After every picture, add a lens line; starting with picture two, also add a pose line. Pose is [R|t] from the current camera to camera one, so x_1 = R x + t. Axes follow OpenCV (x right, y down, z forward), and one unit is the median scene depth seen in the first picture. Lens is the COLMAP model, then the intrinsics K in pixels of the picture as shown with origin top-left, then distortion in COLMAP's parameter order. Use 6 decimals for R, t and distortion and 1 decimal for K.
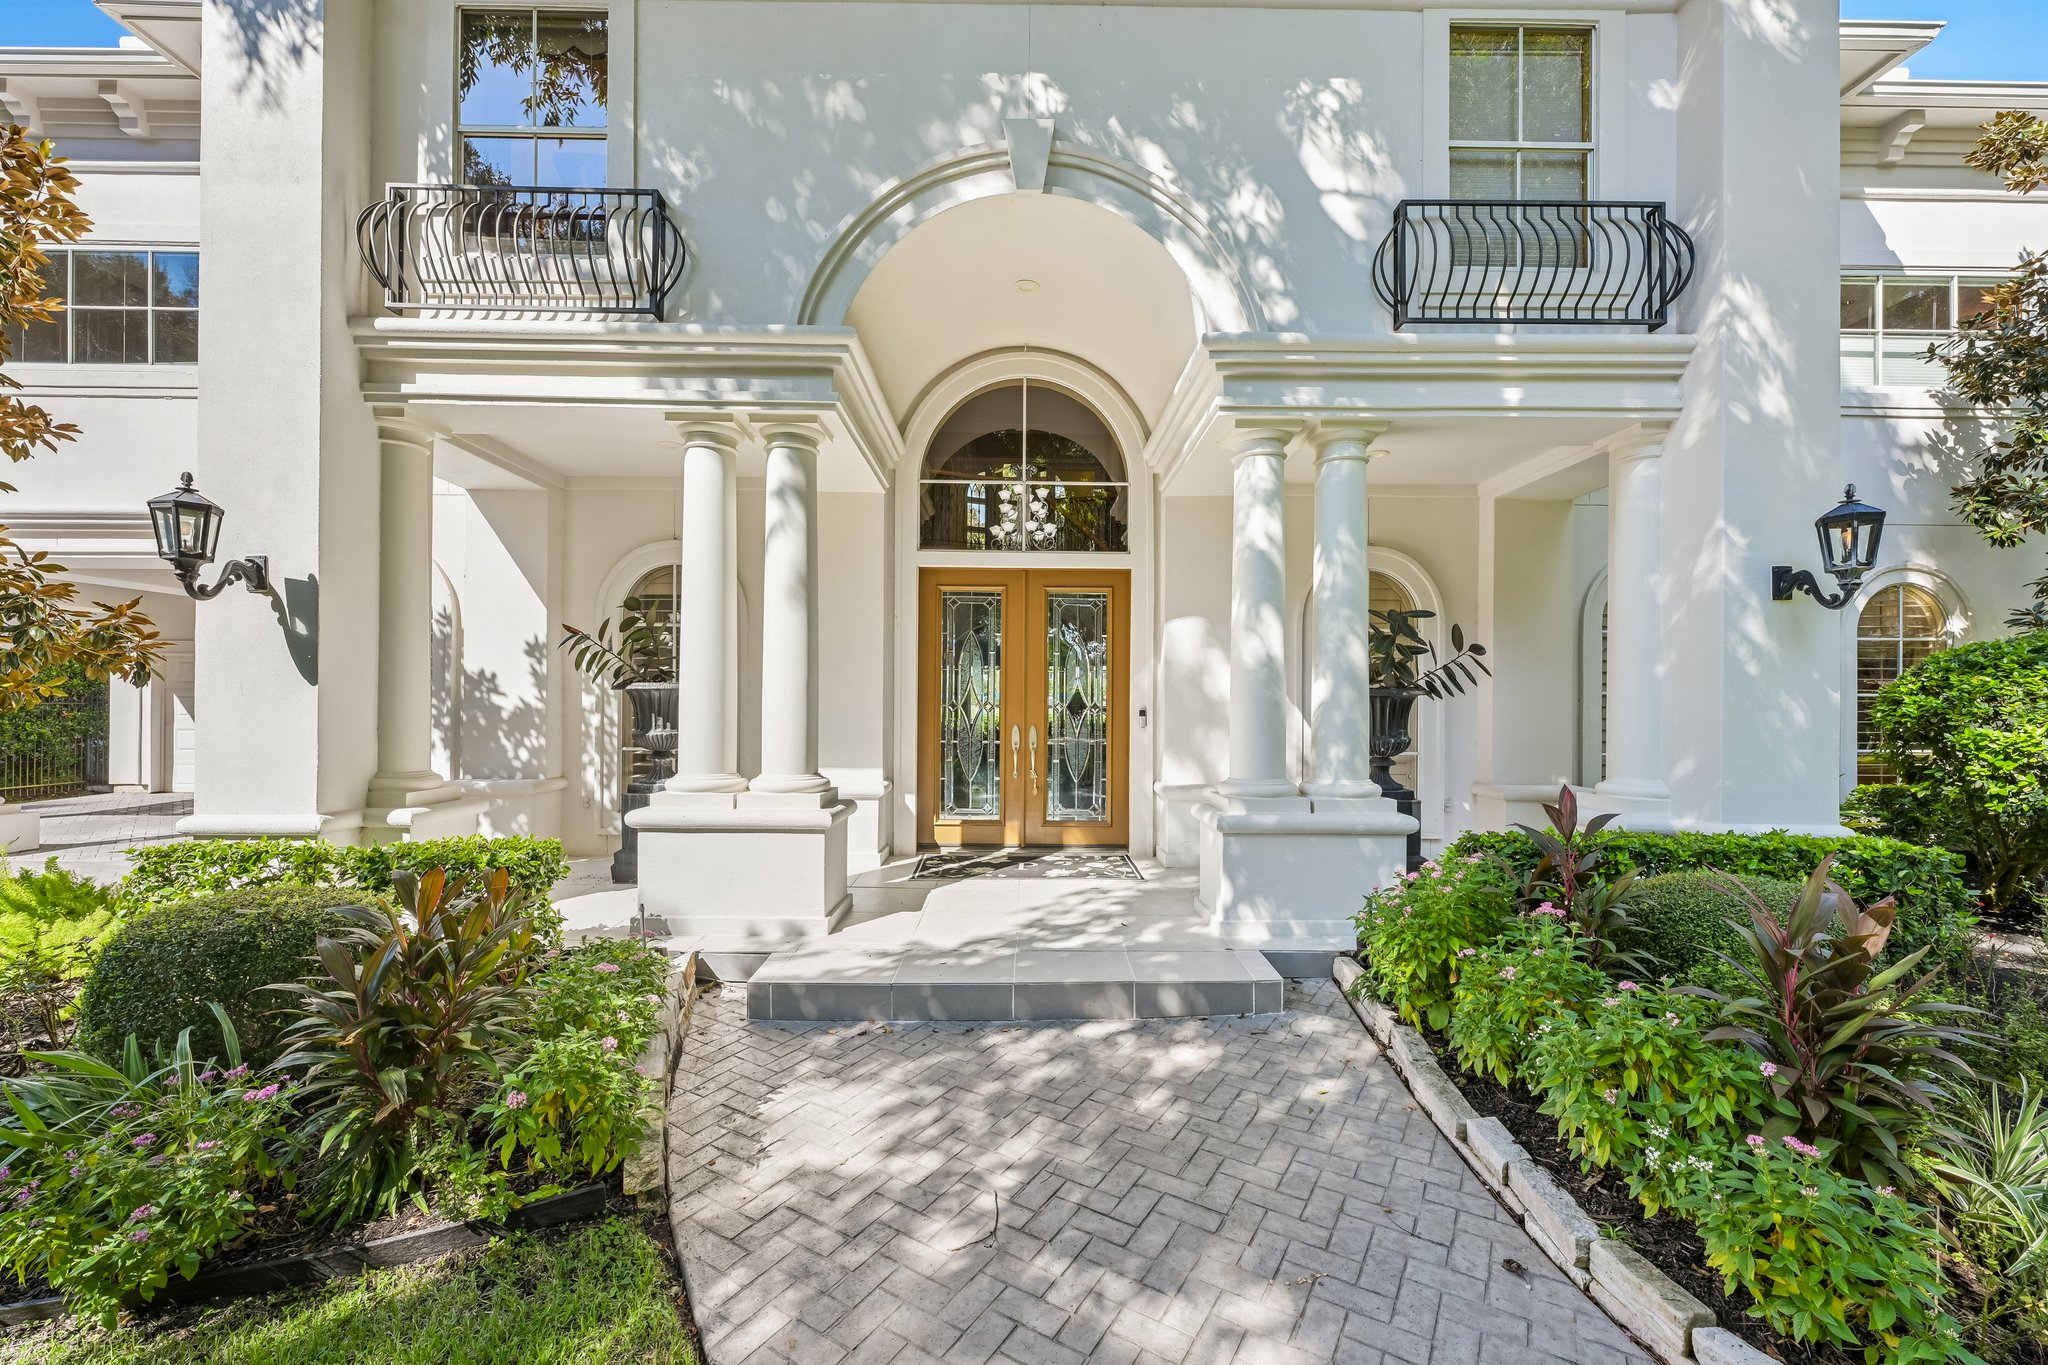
lens RADIAL K [[817.7, 0, 1021.6], [0, 817.7, 707.5], [0, 0, 1]] dist [-0.000428, -0.000097]
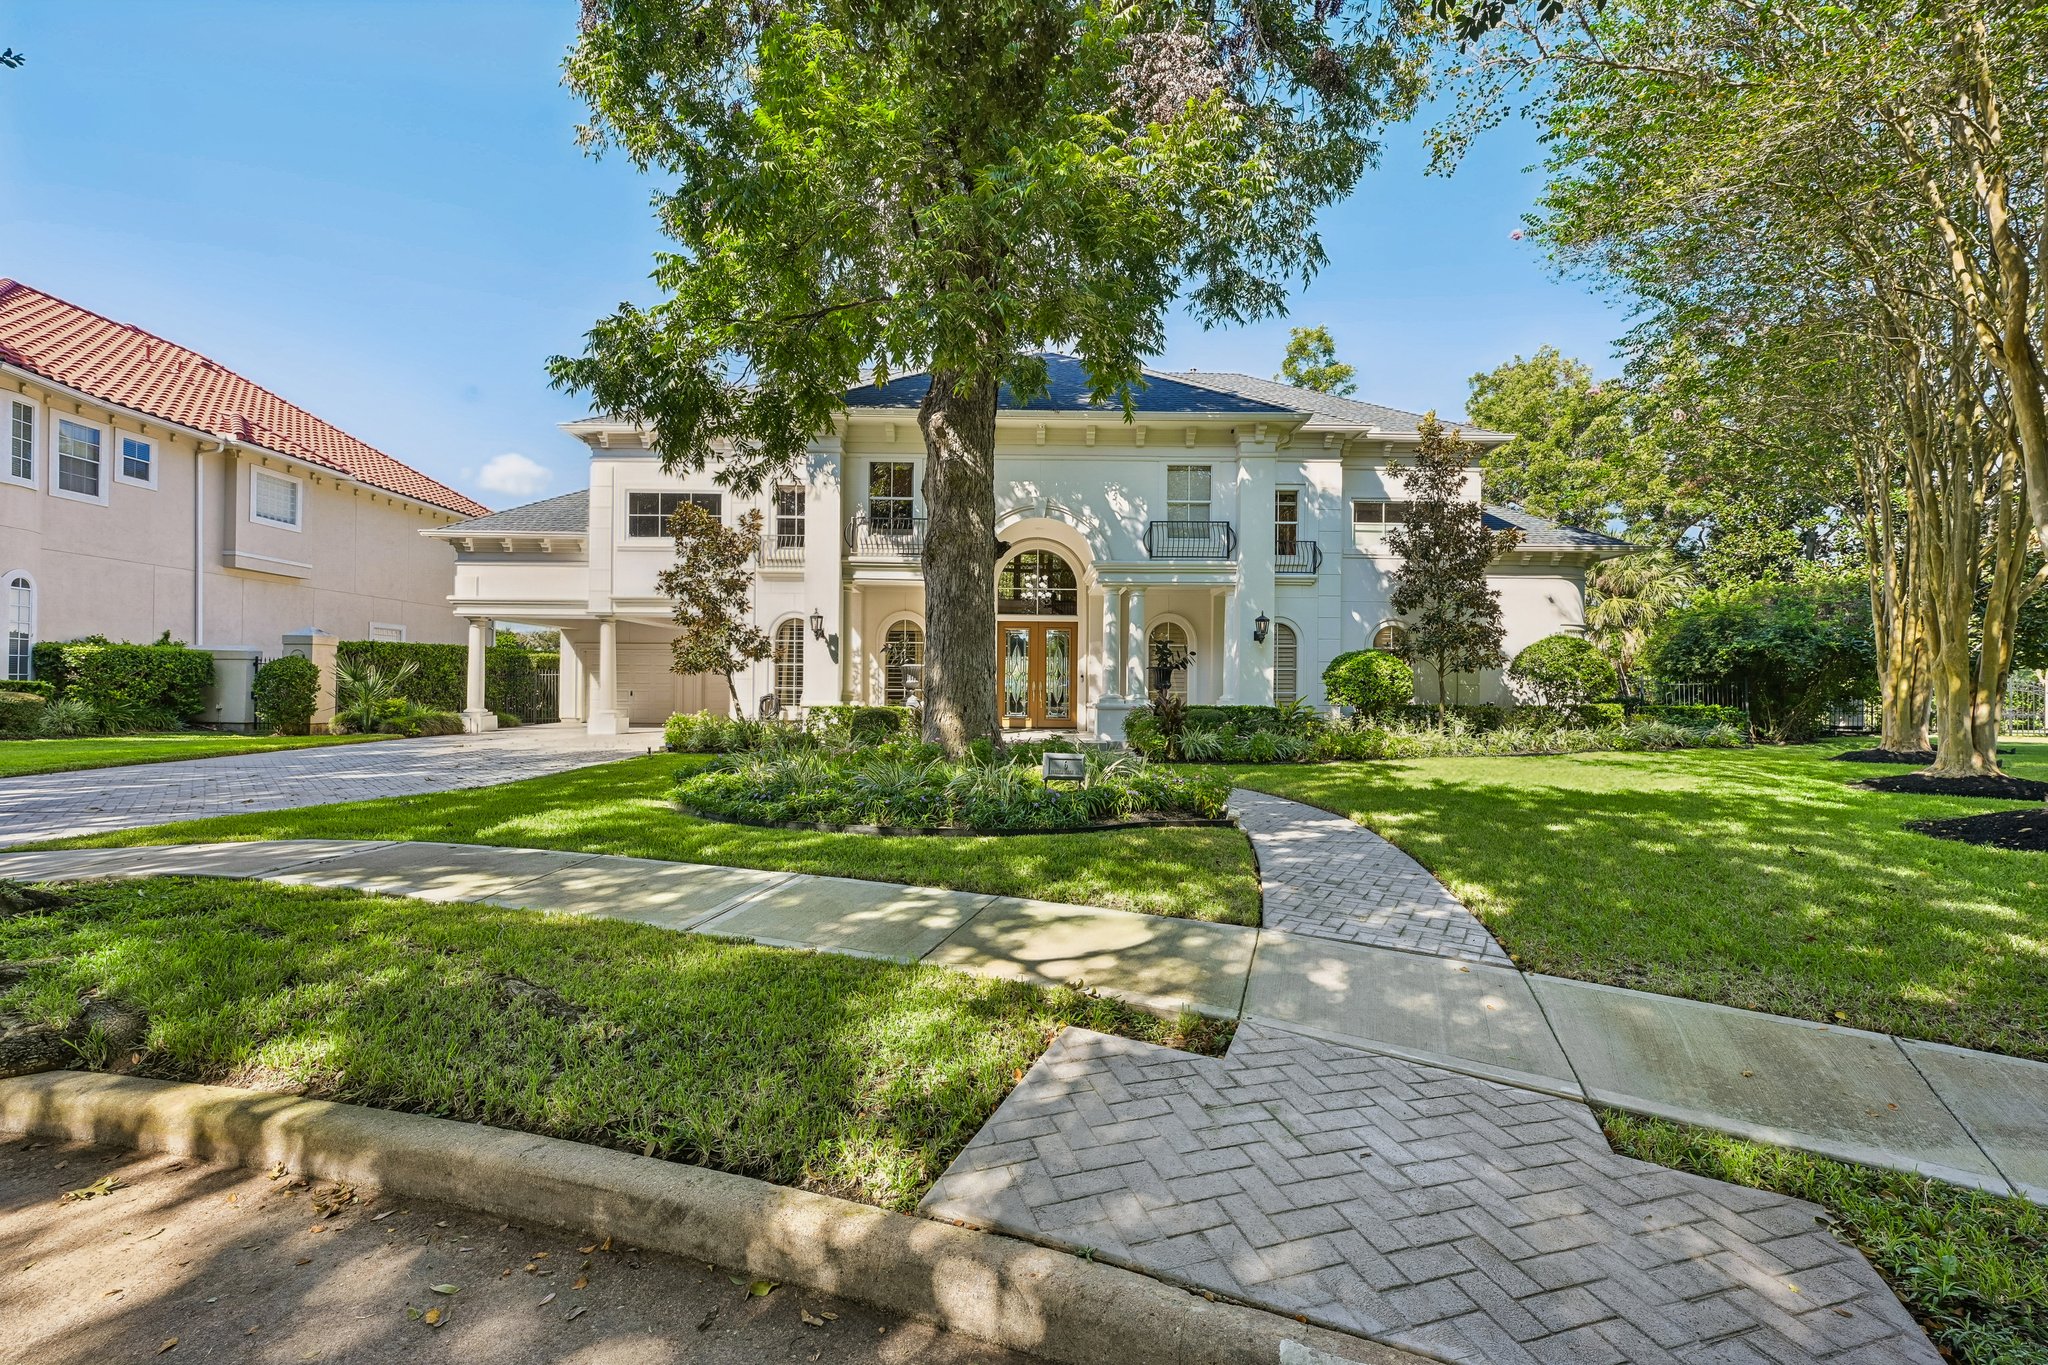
lens RADIAL K [[811.7, 0, 1024.0], [0, 811.7, 682.5], [0, 0, 1]] dist [0.001110, 0.000193]
pose [[0.999981, -0.001972, 0.005841, -0.057665], [0.002021, 0.999963, -0.008309, 0.051544], [-0.005825, 0.008321, 0.999948, -1.640790]]
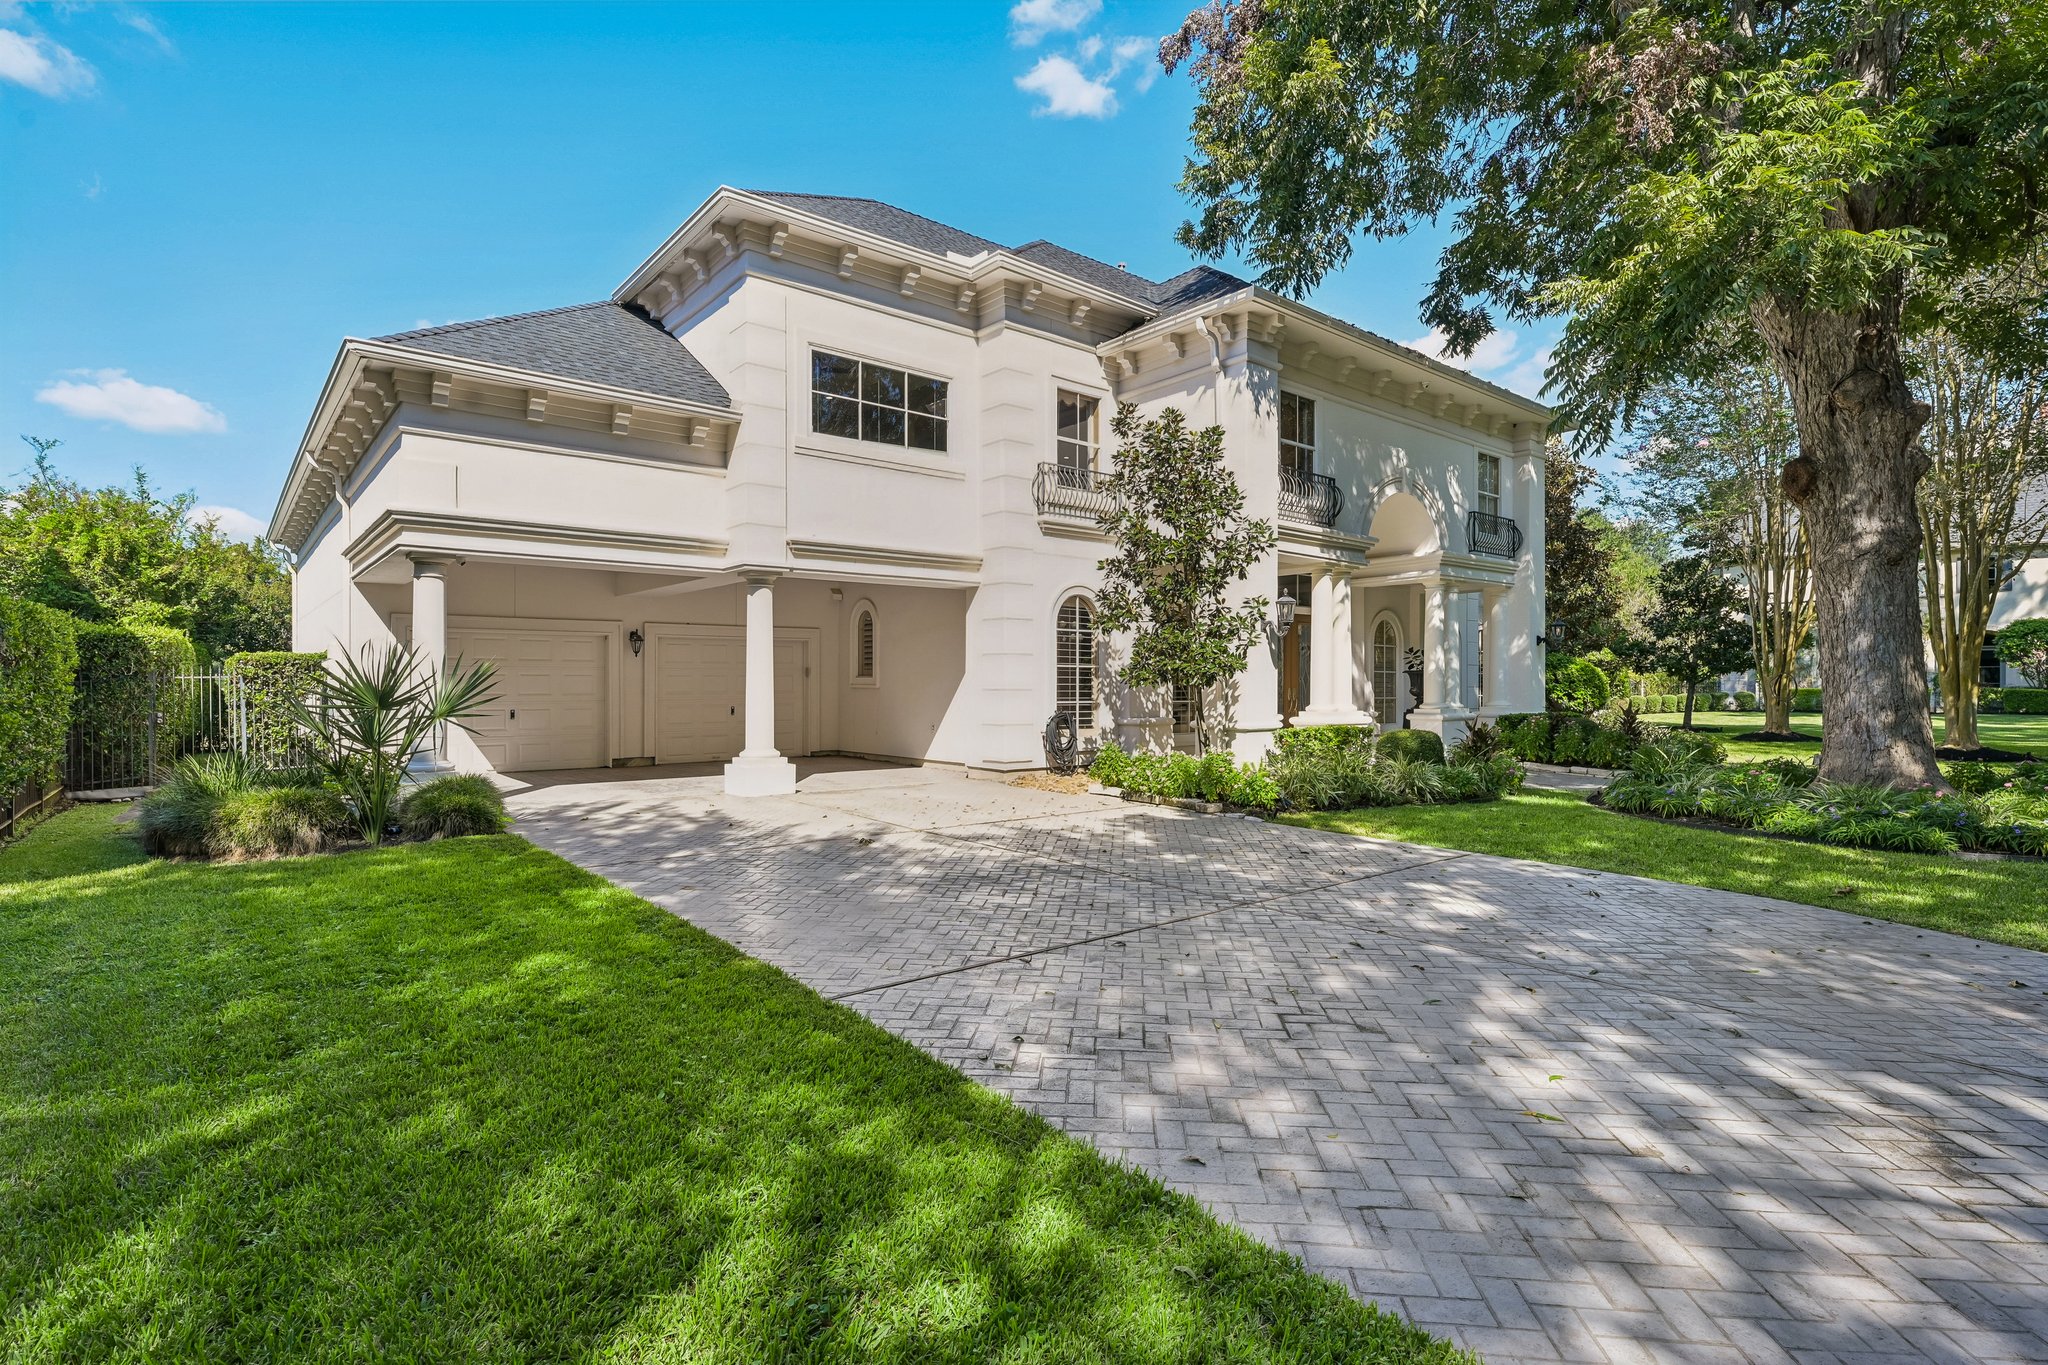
lens RADIAL K [[980.4, 0, 1024.0], [0, 980.4, 682.5], [0, 0, 1]] dist [0.000551, 0.000152]
pose [[0.772196, -0.008146, 0.635332, -2.220062], [0.007789, 0.999964, 0.003355, -0.005436], [-0.635336, 0.002358, 0.772232, -0.540013]]
